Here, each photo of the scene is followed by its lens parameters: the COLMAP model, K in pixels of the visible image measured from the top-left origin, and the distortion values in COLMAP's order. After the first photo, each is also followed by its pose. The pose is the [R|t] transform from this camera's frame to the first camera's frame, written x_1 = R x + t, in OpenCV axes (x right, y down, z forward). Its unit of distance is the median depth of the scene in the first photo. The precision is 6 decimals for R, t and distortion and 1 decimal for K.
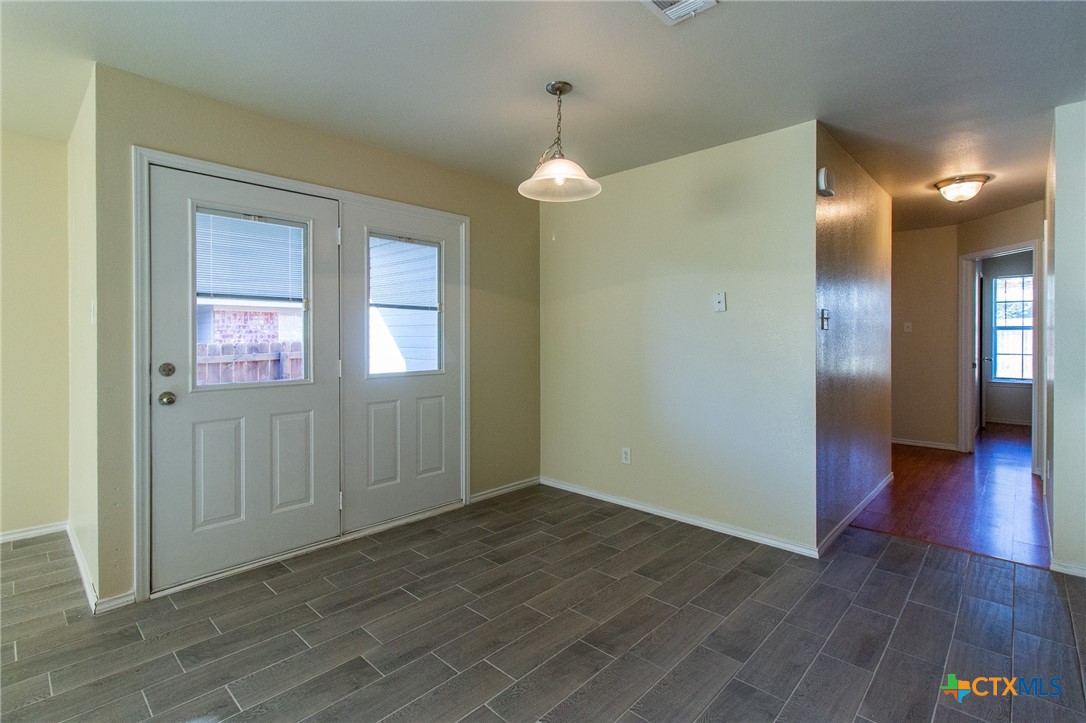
lens RADIAL K [[510.8, 0, 565.0], [0, 510.8, 342.3], [0, 0, 1]] dist [-0.002139, 0.003269]
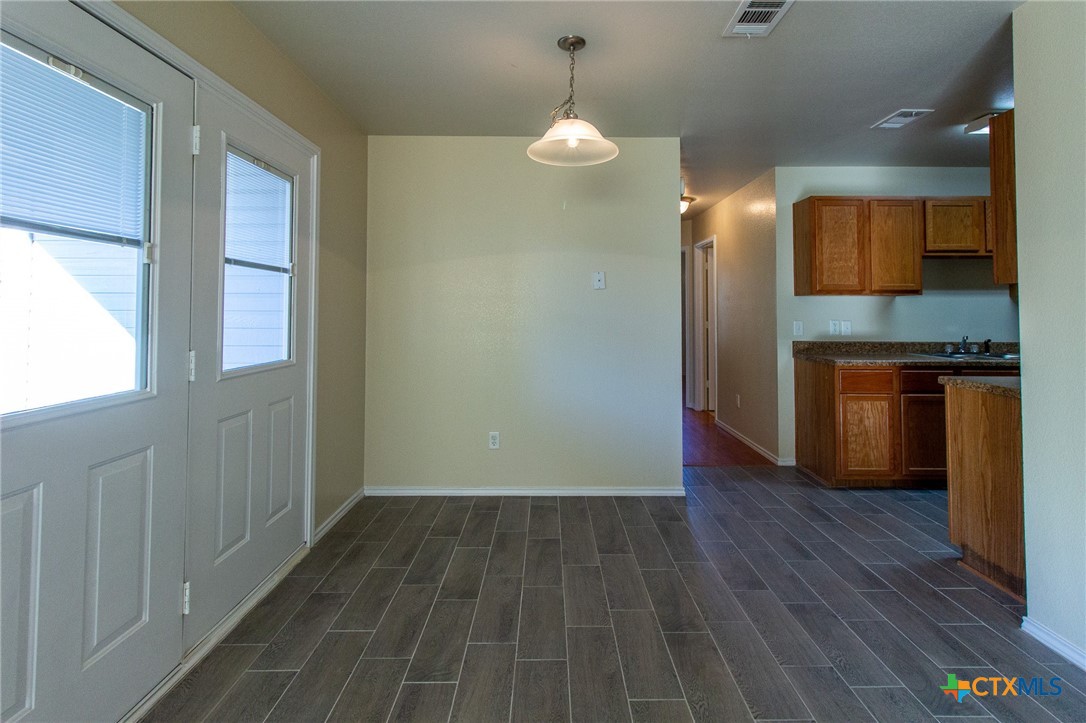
lens RADIAL K [[510.8, 0, 549.9], [0, 510.8, 297.9], [0, 0, 1]] dist [-0.002139, 0.003269]
pose [[0.731636, 0.023034, 0.681307, -0.515960], [0.002960, 0.999312, -0.036964, -0.002838], [-0.681690, 0.029061, 0.731064, 0.283452]]
